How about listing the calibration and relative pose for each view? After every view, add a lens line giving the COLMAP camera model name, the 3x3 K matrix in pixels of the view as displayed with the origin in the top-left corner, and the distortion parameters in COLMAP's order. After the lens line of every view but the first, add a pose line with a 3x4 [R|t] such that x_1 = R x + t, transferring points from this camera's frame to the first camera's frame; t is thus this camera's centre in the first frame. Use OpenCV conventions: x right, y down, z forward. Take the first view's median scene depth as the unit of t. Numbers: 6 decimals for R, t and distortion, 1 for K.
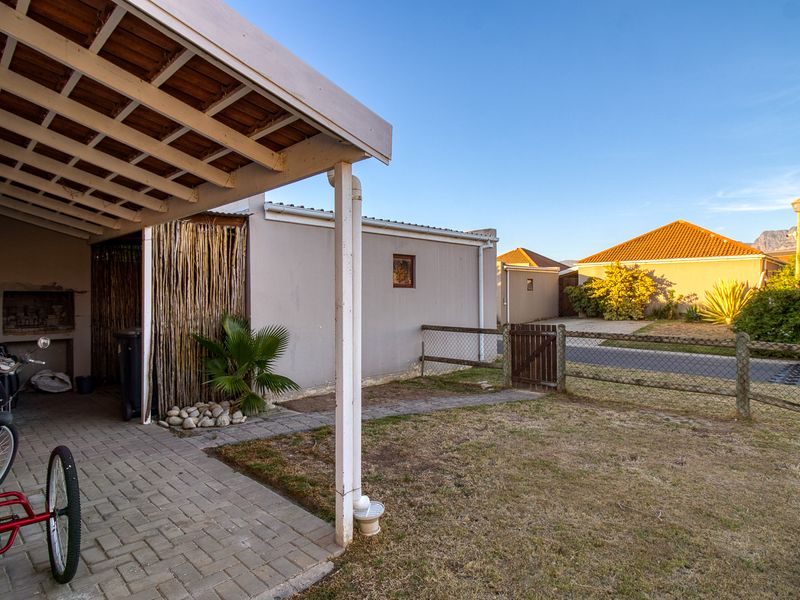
lens RADIAL K [[478.2, 0, 386.6], [0, 478.2, 296.0], [0, 0, 1]] dist [0.002016, -0.002966]
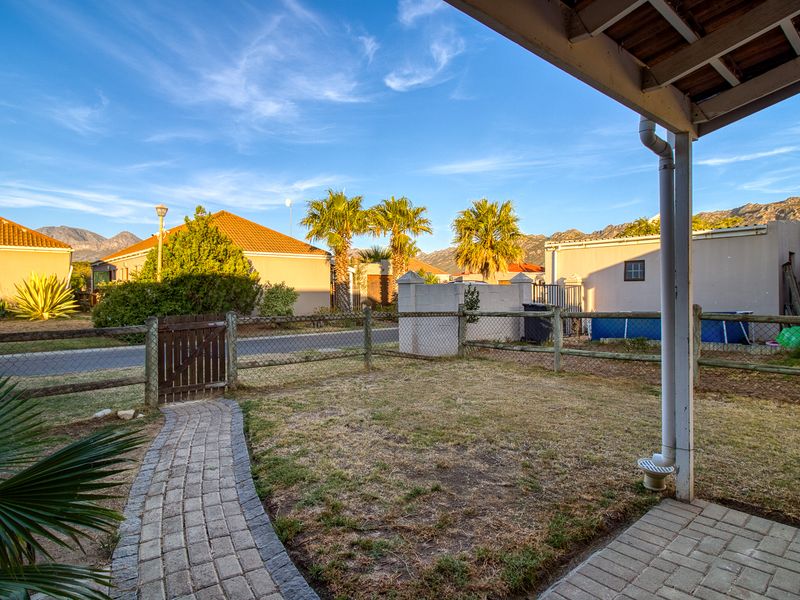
lens RADIAL K [[478.2, 0, 386.6], [0, 478.2, 296.0], [0, 0, 1]] dist [0.002016, -0.002966]
pose [[0.034121, -0.006860, 0.999394, -0.479973], [0.006441, 0.999957, 0.006644, 0.025912], [-0.999397, 0.006211, 0.034164, 0.672511]]
